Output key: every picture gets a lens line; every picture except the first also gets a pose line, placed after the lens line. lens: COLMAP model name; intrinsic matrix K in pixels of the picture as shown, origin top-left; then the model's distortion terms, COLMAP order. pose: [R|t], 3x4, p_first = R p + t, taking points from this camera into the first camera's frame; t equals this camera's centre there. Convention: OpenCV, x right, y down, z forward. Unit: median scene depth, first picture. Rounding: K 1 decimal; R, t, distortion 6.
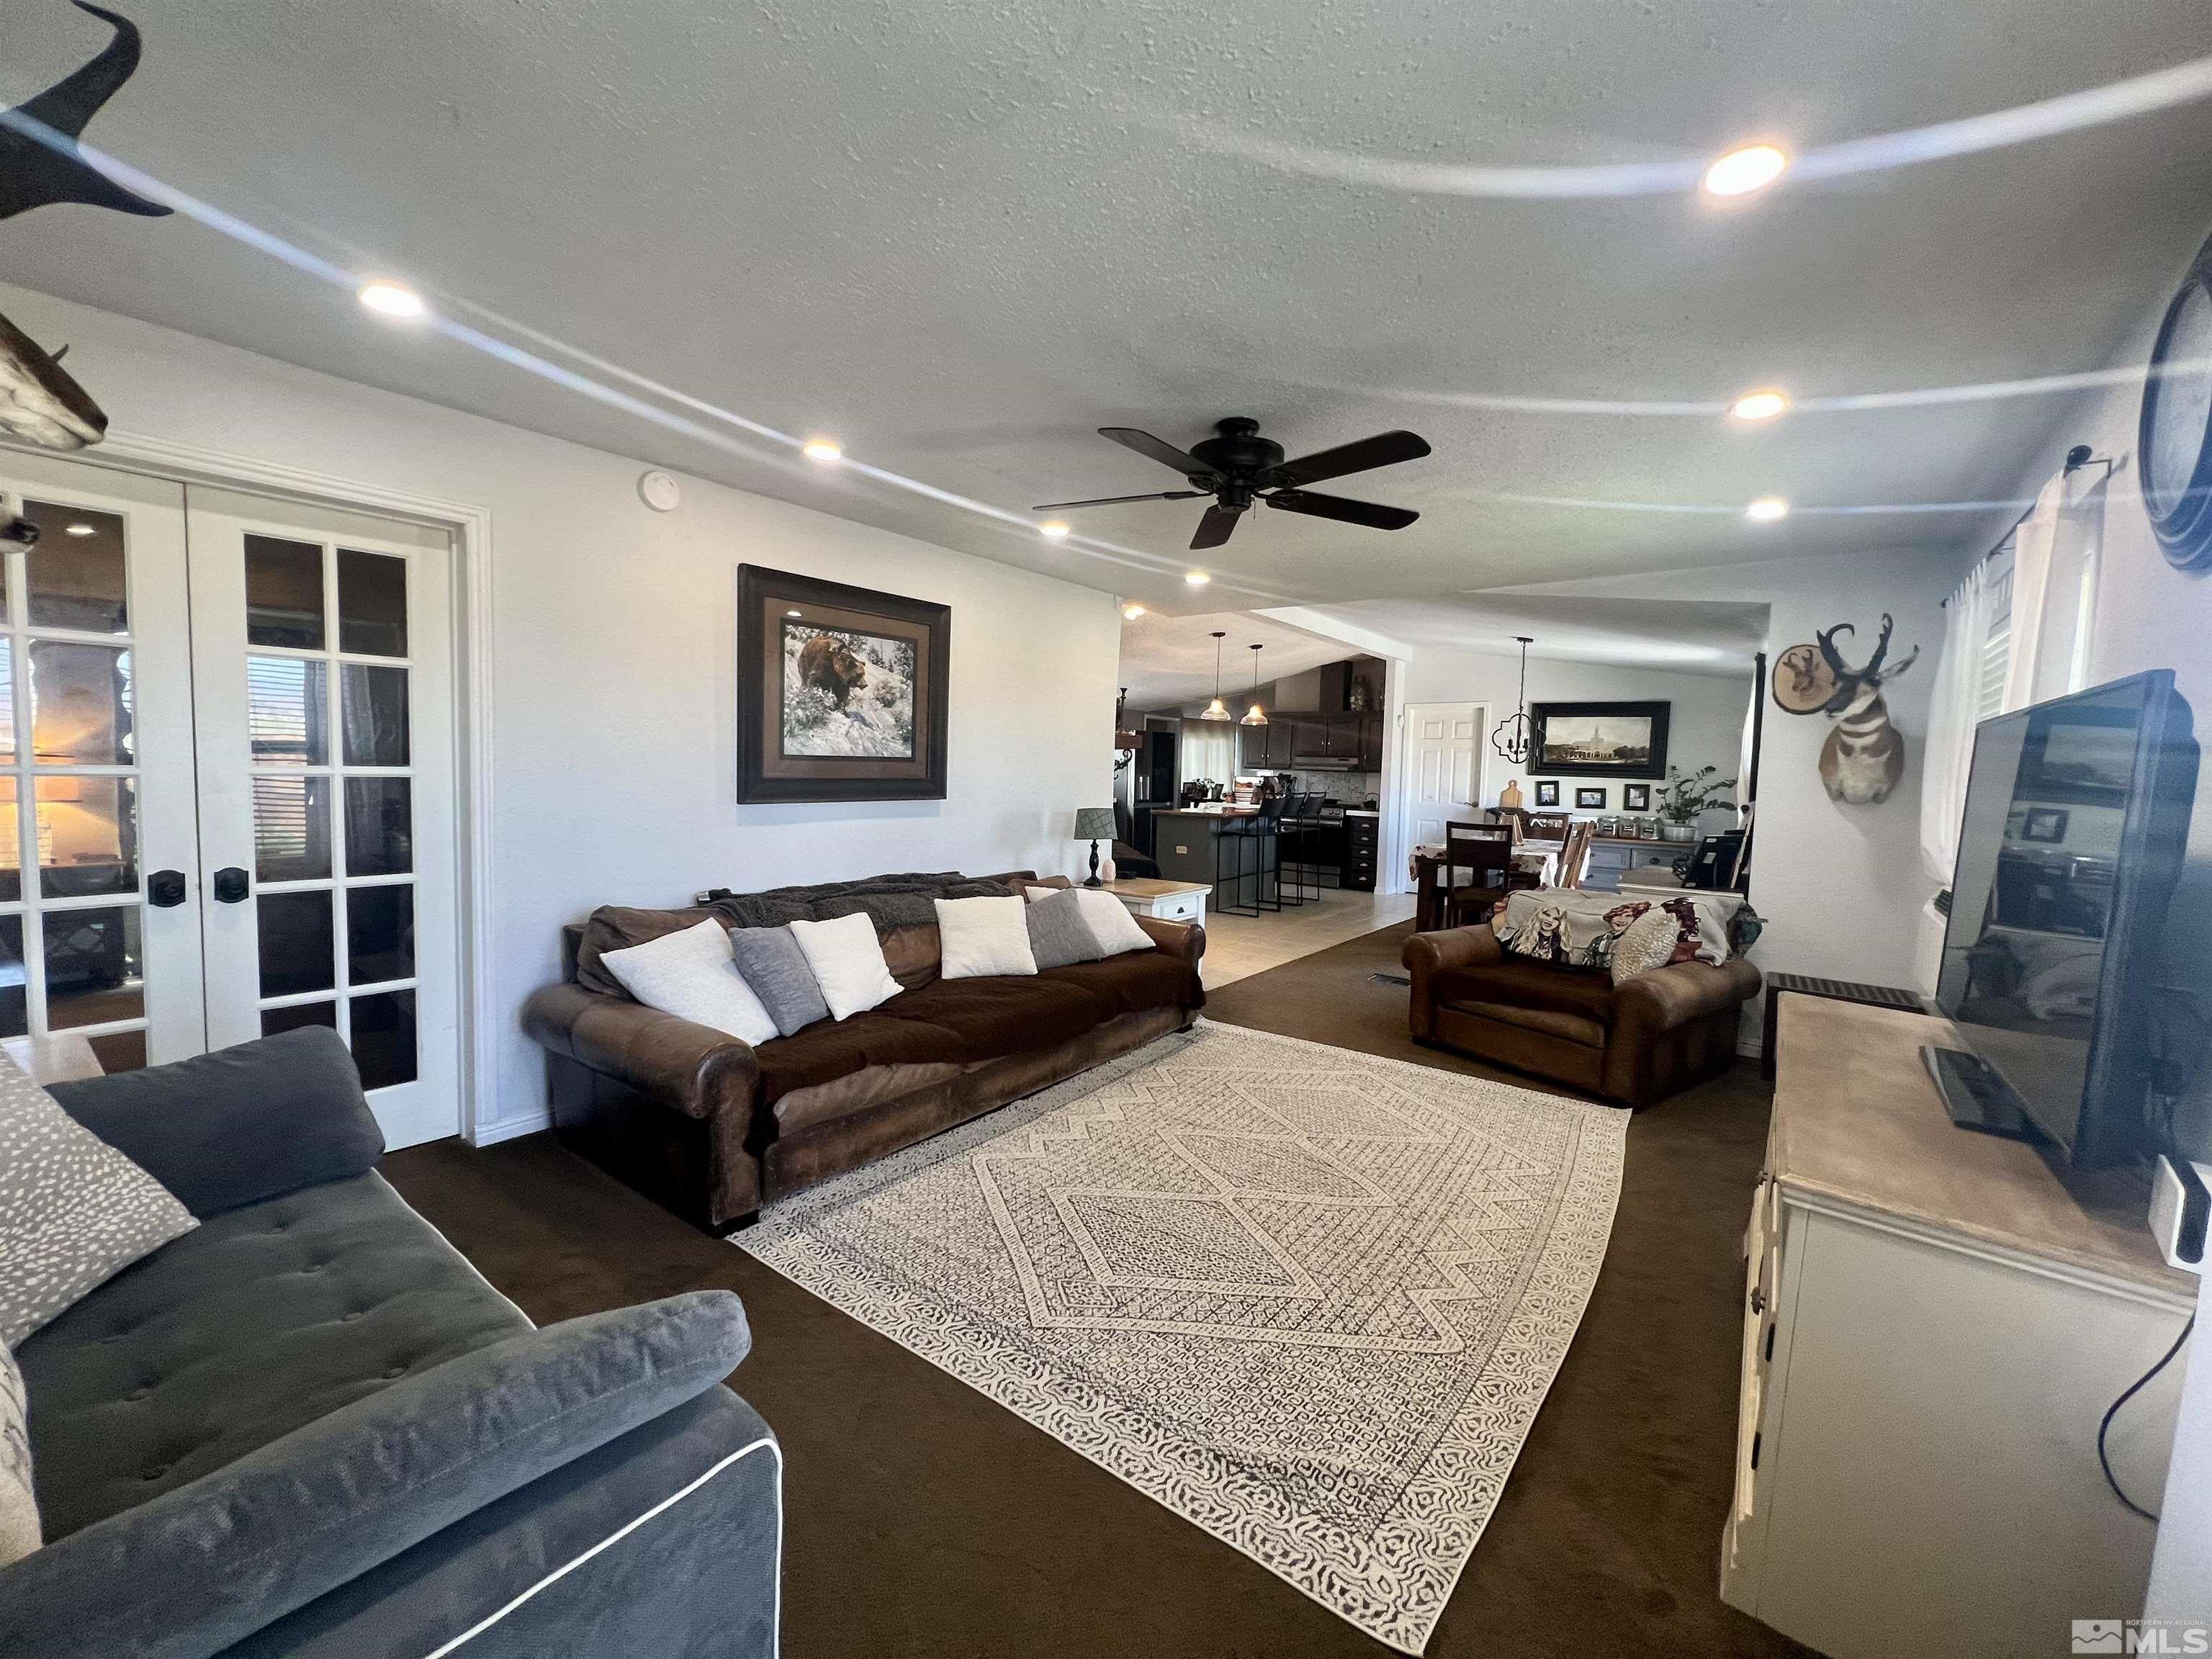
lens RADIAL K [[889.9, 0, 1087.6], [0, 889.9, 828.8], [0, 0, 1]] dist [-0.004921, 0.001384]
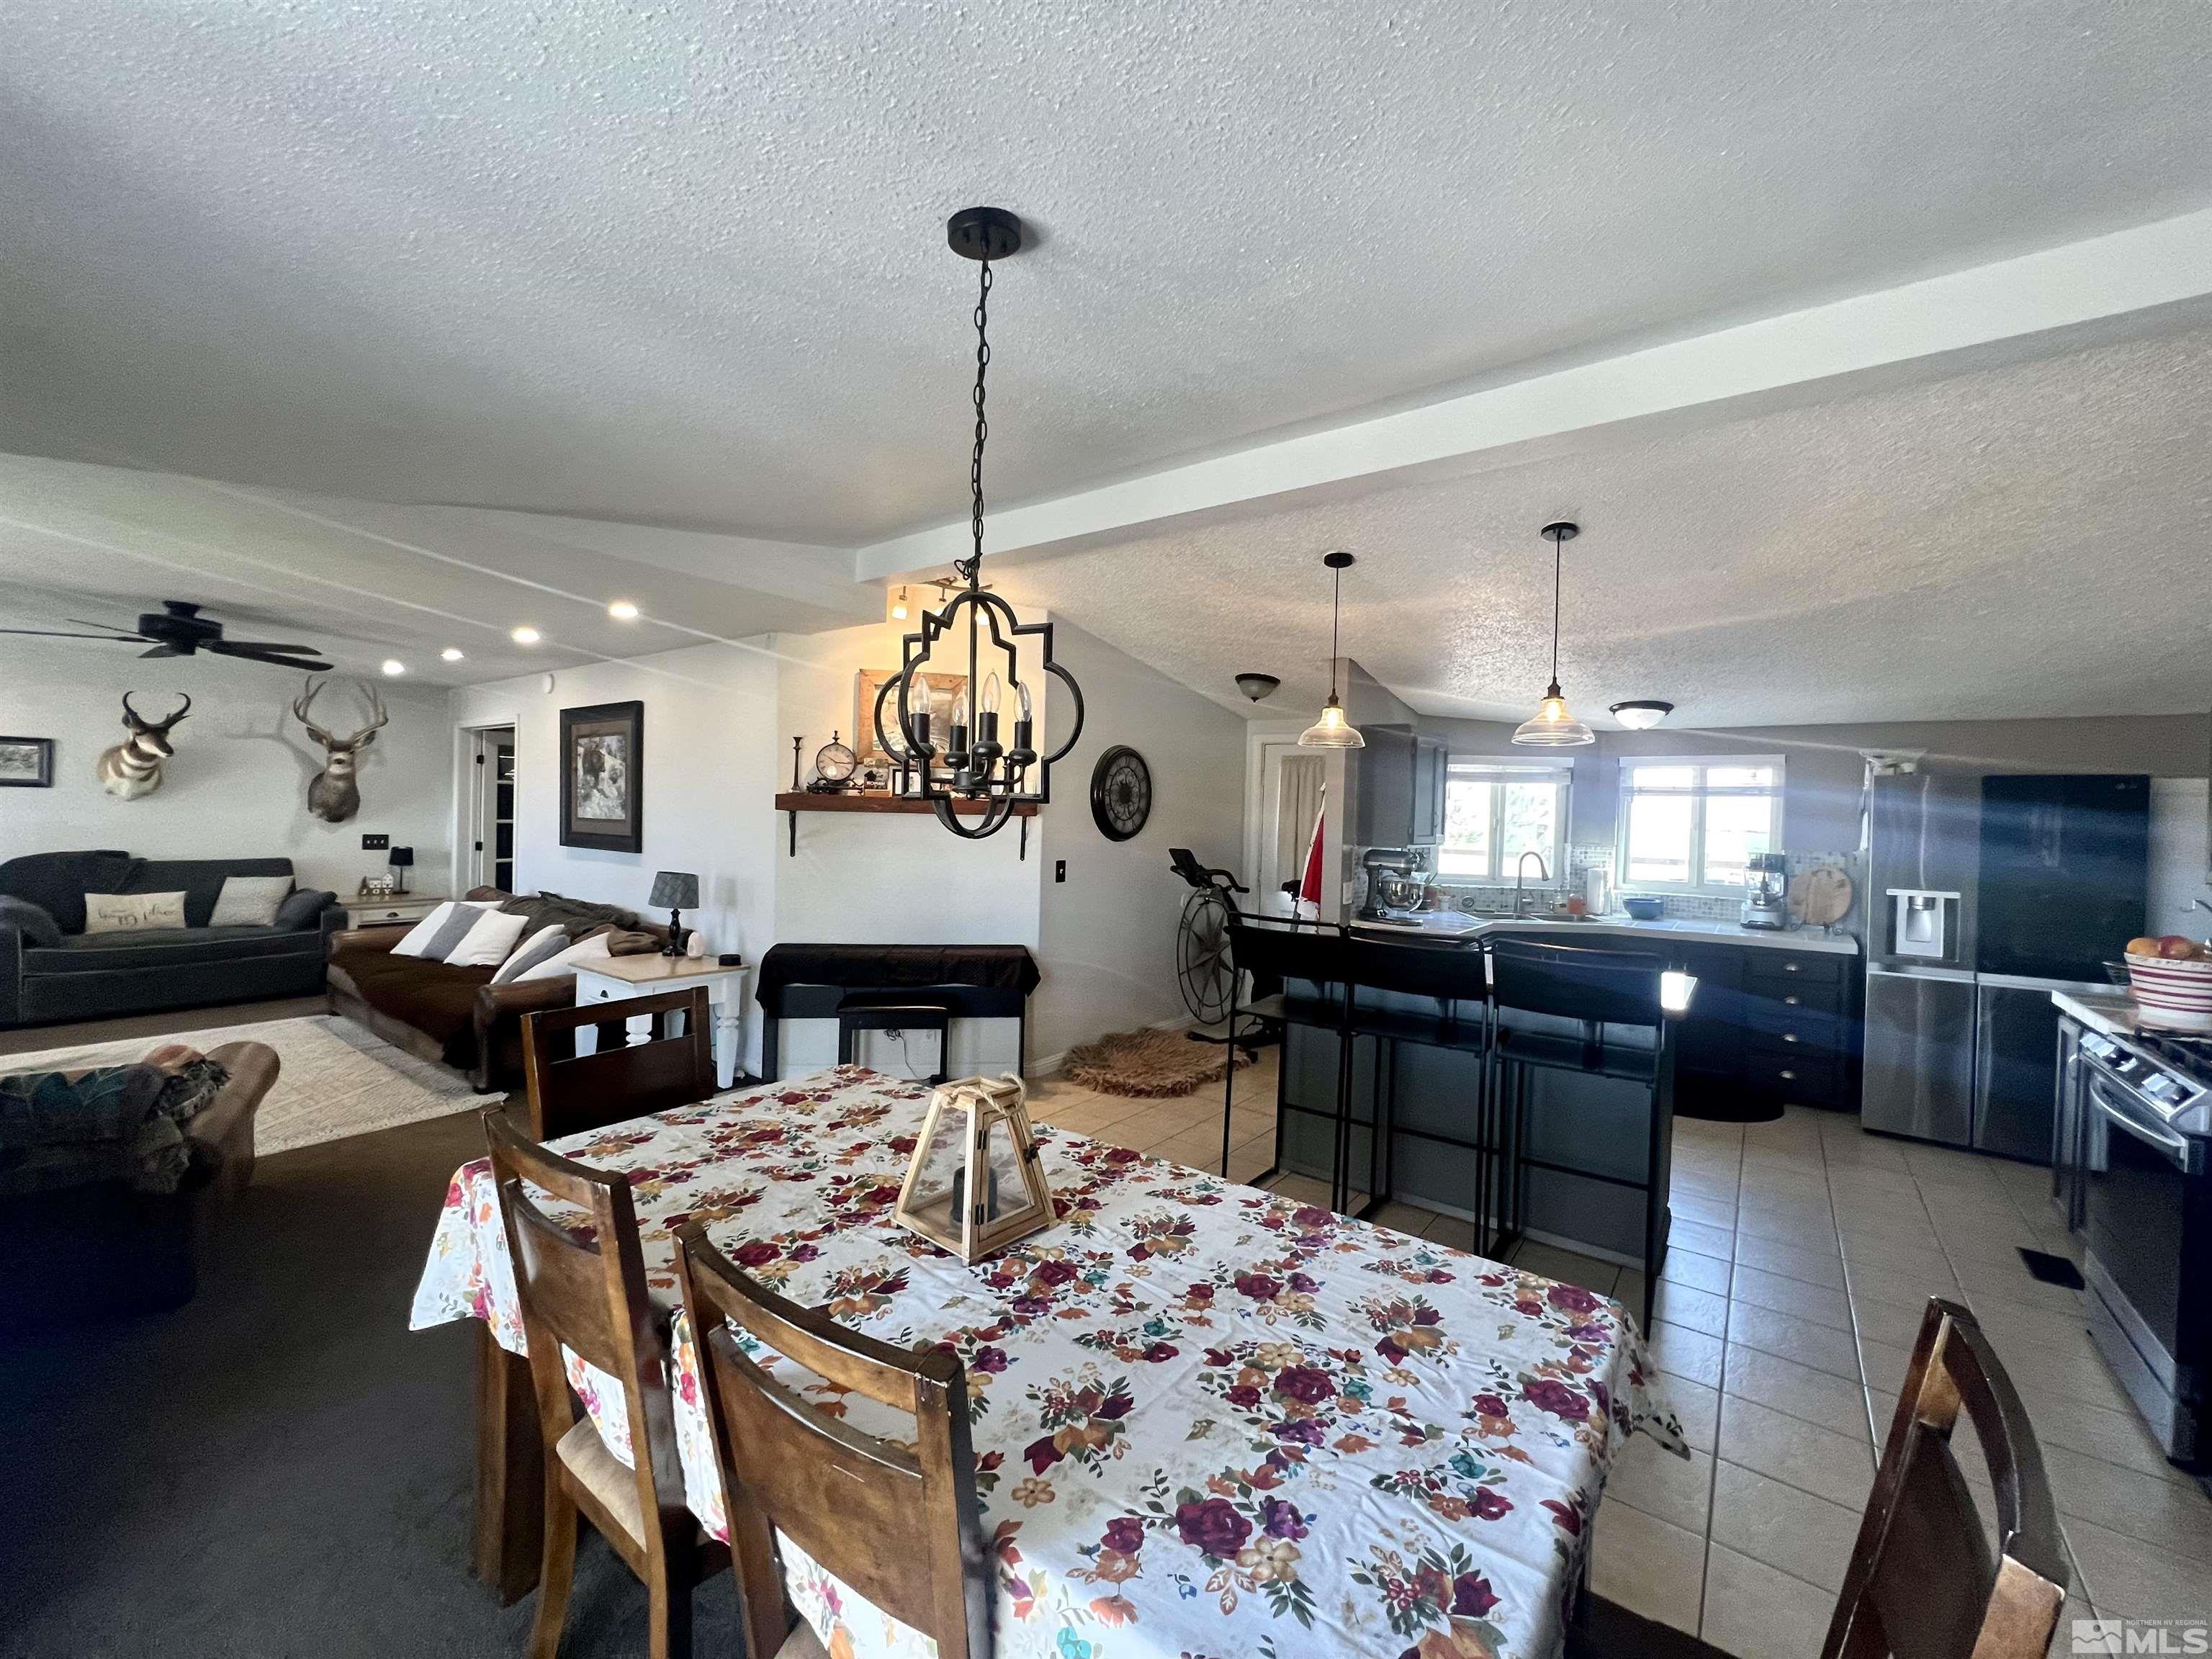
lens RADIAL K [[889.9, 0, 1101.6], [0, 889.9, 819.8], [0, 0, 1]] dist [-0.004921, 0.001384]
pose [[0.013999, -0.018478, -0.999731, 0.624880], [-0.100906, 0.994699, -0.019798, -0.068880], [0.994797, 0.101156, 0.012060, 0.928083]]
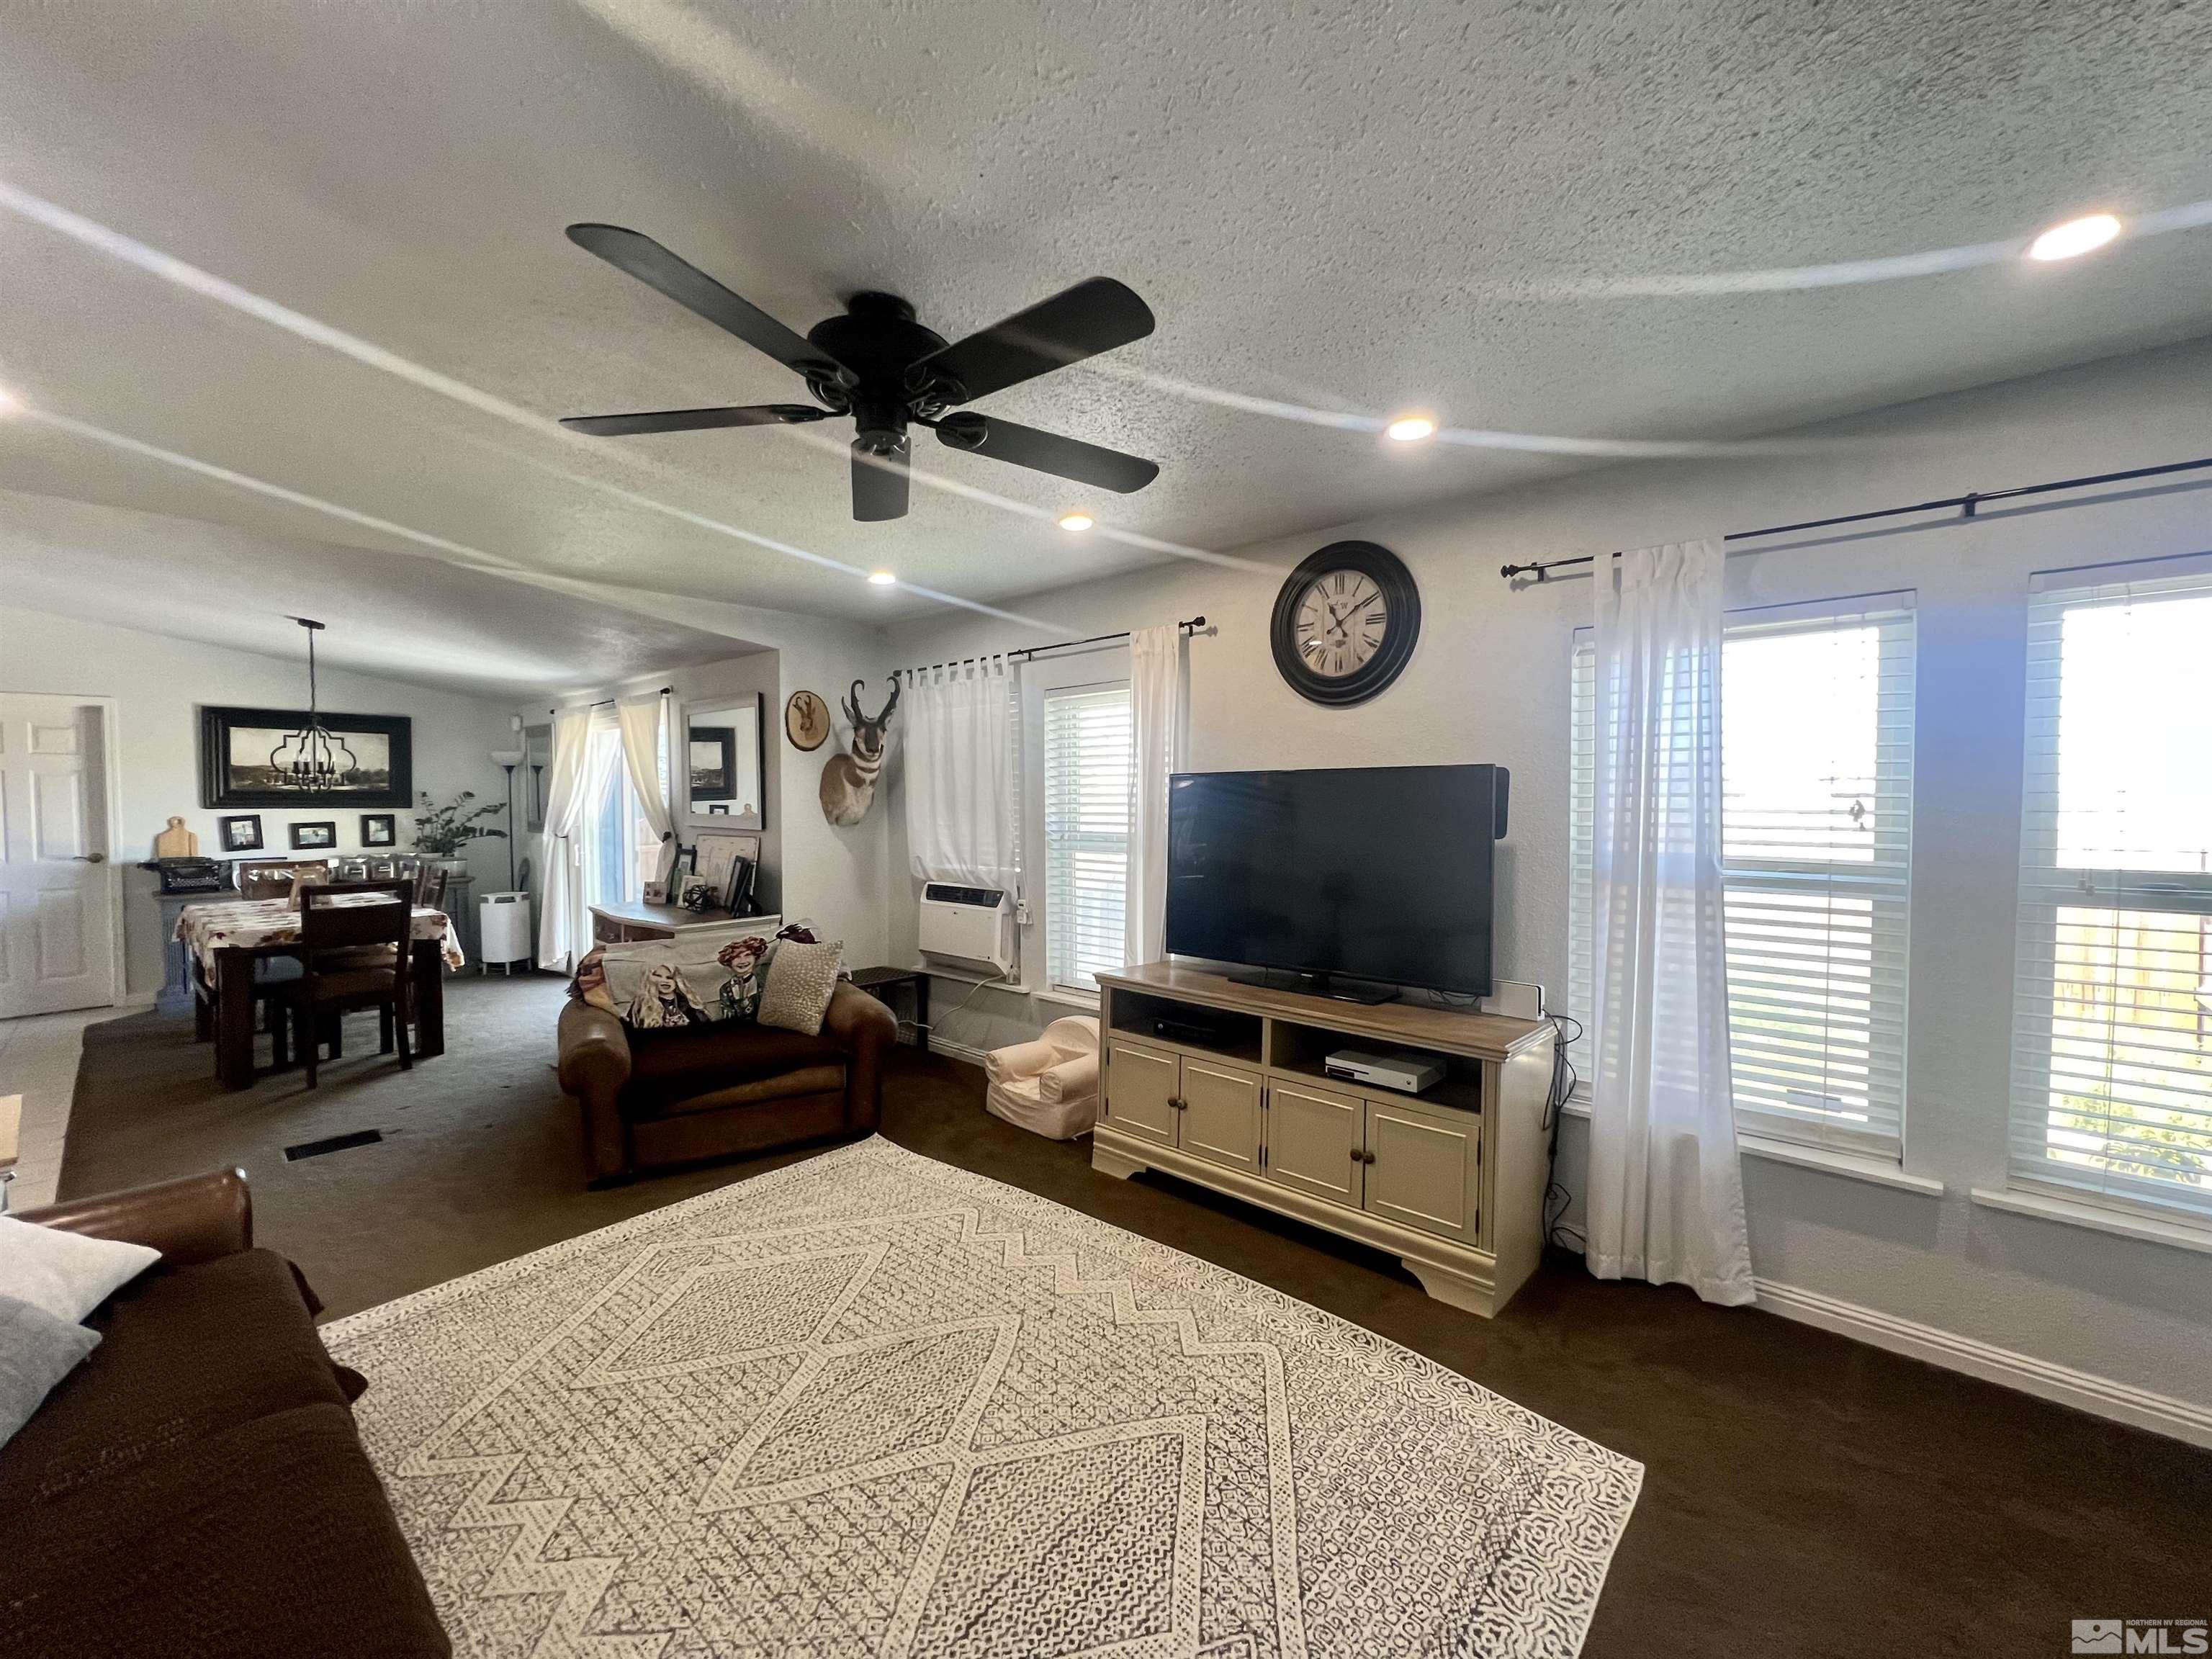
lens RADIAL K [[889.9, 0, 1109.5], [0, 889.9, 823.5], [0, 0, 1]] dist [-0.004921, 0.001384]
pose [[0.068333, -0.058538, 0.995944, -0.170478], [0.078476, 0.995499, 0.053128, -0.034719], [-0.994571, 0.074527, 0.072620, 0.281234]]
